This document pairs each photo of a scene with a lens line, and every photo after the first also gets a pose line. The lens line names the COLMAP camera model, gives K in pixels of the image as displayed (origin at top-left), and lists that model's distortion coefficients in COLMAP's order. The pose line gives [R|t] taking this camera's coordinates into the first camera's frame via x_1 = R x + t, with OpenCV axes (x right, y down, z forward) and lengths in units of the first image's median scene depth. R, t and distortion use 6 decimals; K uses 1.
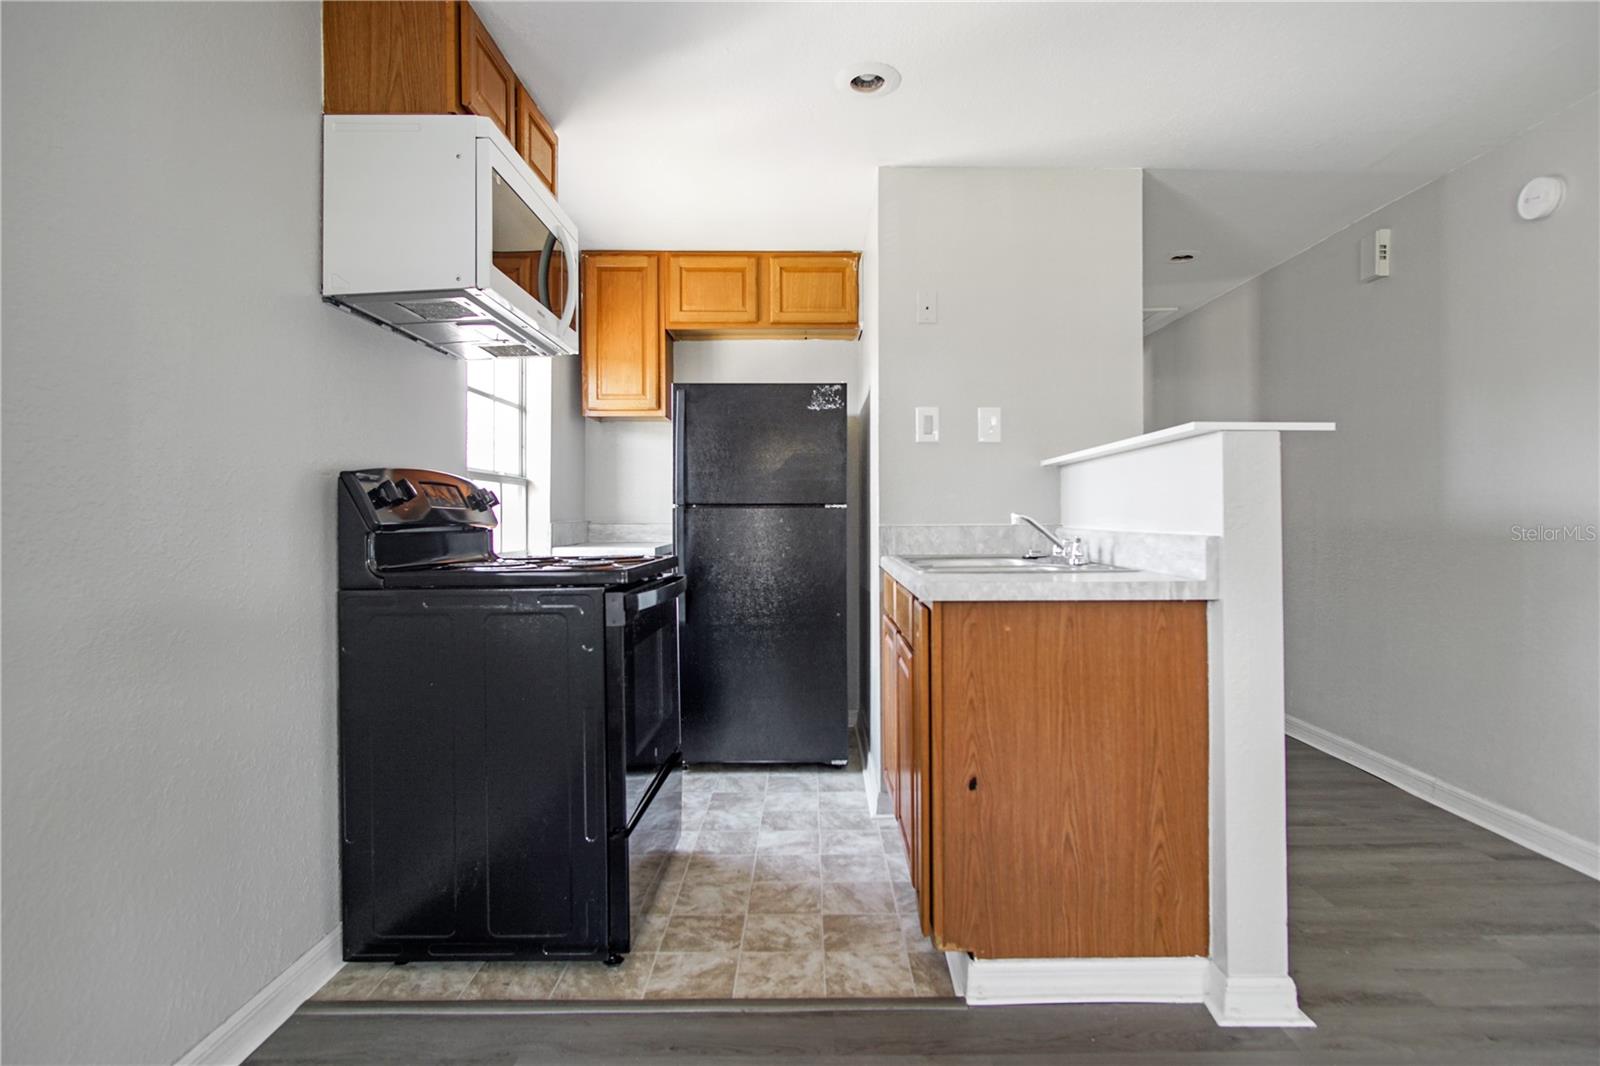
lens RADIAL K [[873.2, 0, 783.8], [0, 873.2, 511.5], [0, 0, 1]] dist [-0.010565, 0.005115]
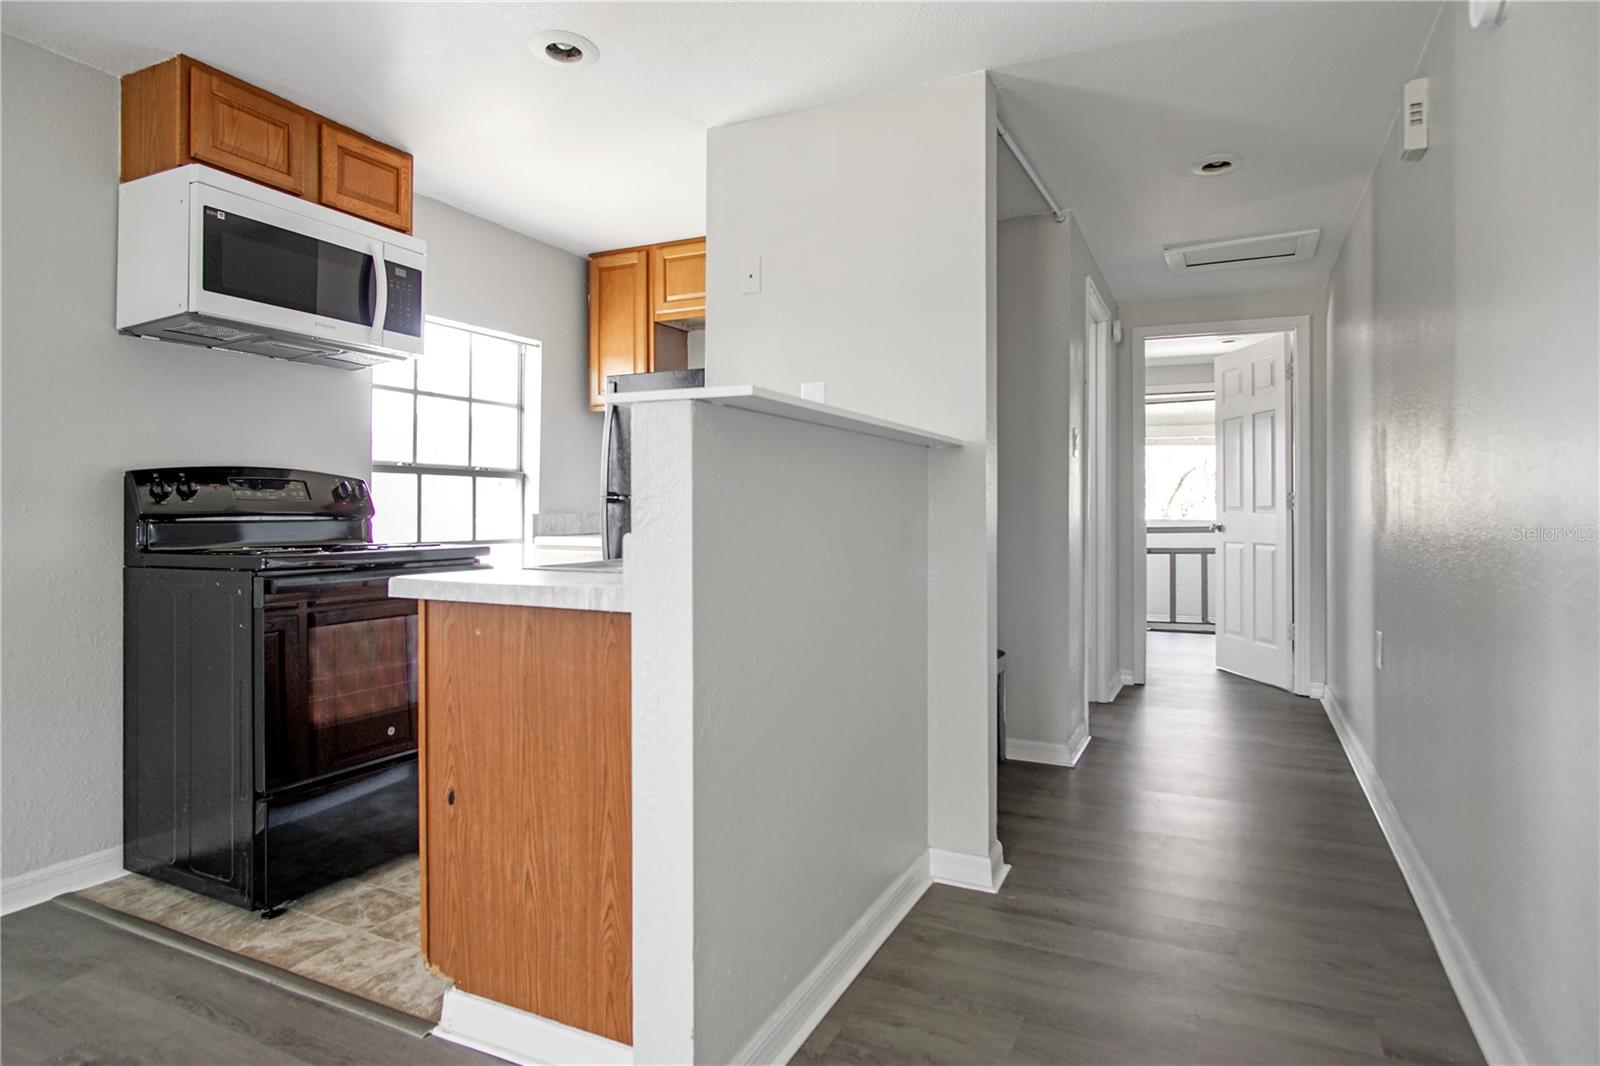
lens RADIAL K [[873.2, 0, 688.6], [0, 873.2, 497.9], [0, 0, 1]] dist [-0.010565, 0.005115]
pose [[0.897383, -0.002664, -0.441244, 0.741222], [0.000668, 0.999989, -0.004679, -0.001522], [0.441252, 0.003904, 0.897375, 0.242897]]
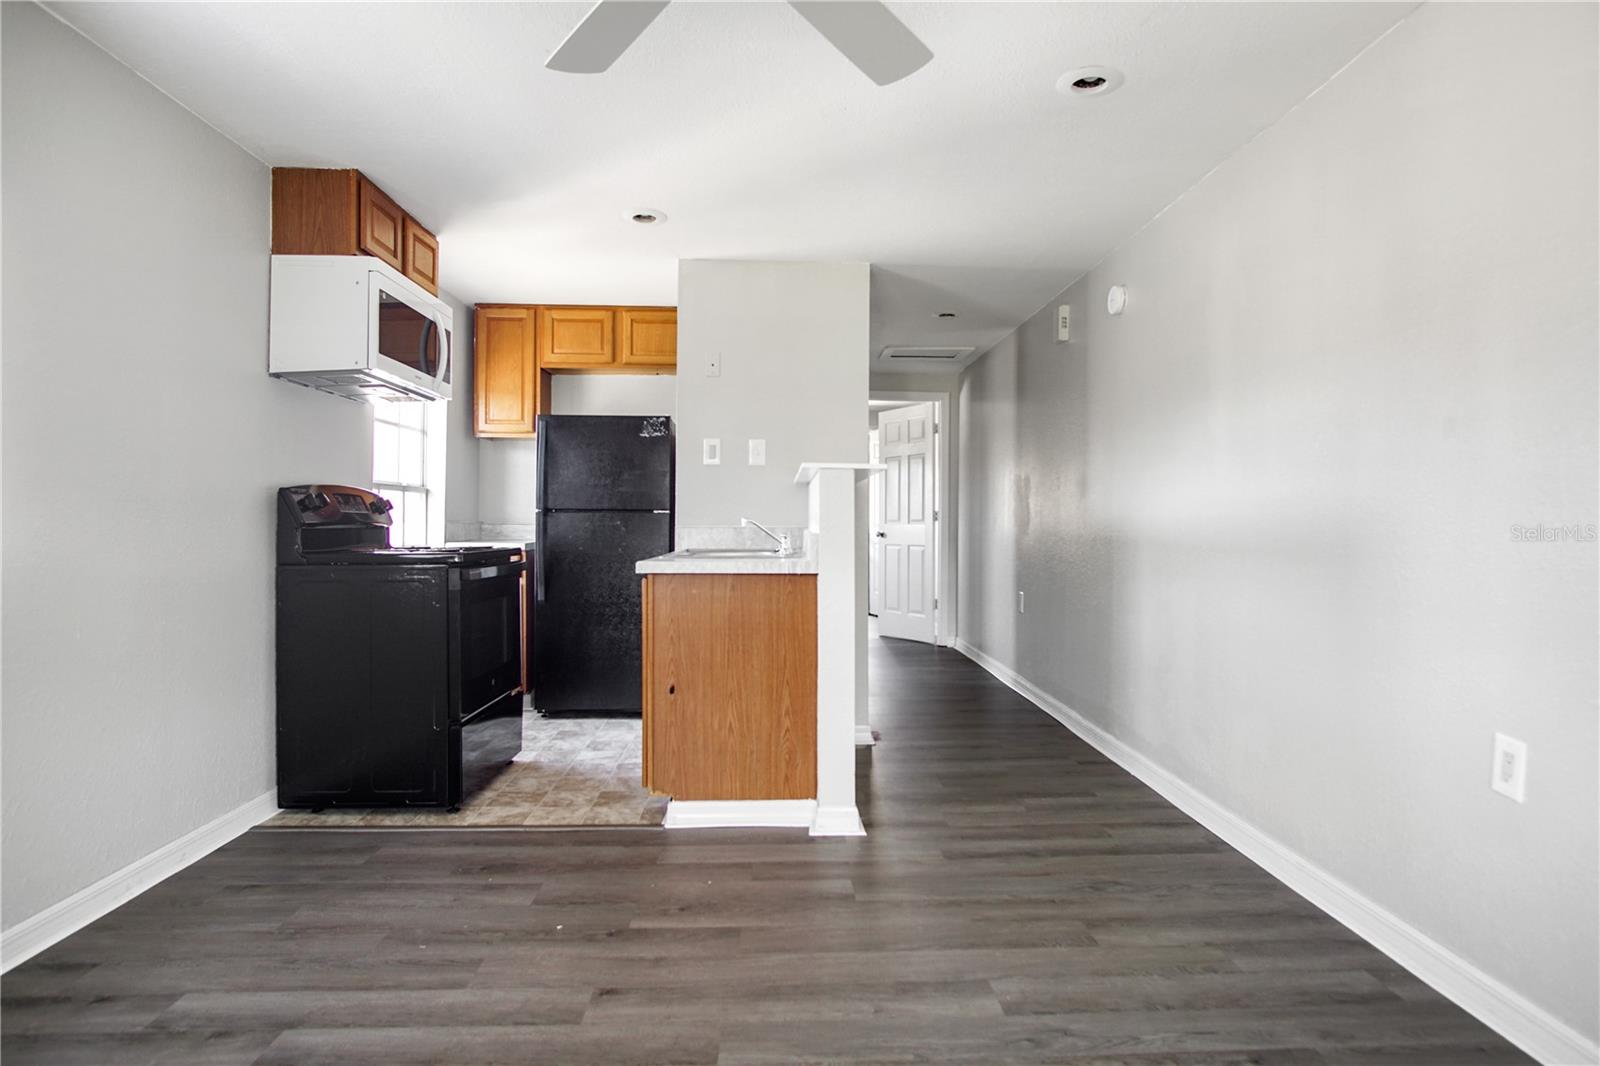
lens RADIAL K [[873.2, 0, 701.9], [0, 873.2, 508.5], [0, 0, 1]] dist [-0.010565, 0.005115]
pose [[0.999751, 0.007792, -0.020897, 0.261970], [-0.007913, 0.999952, -0.005695, -0.007084], [0.020852, 0.005859, 0.999765, -0.508134]]
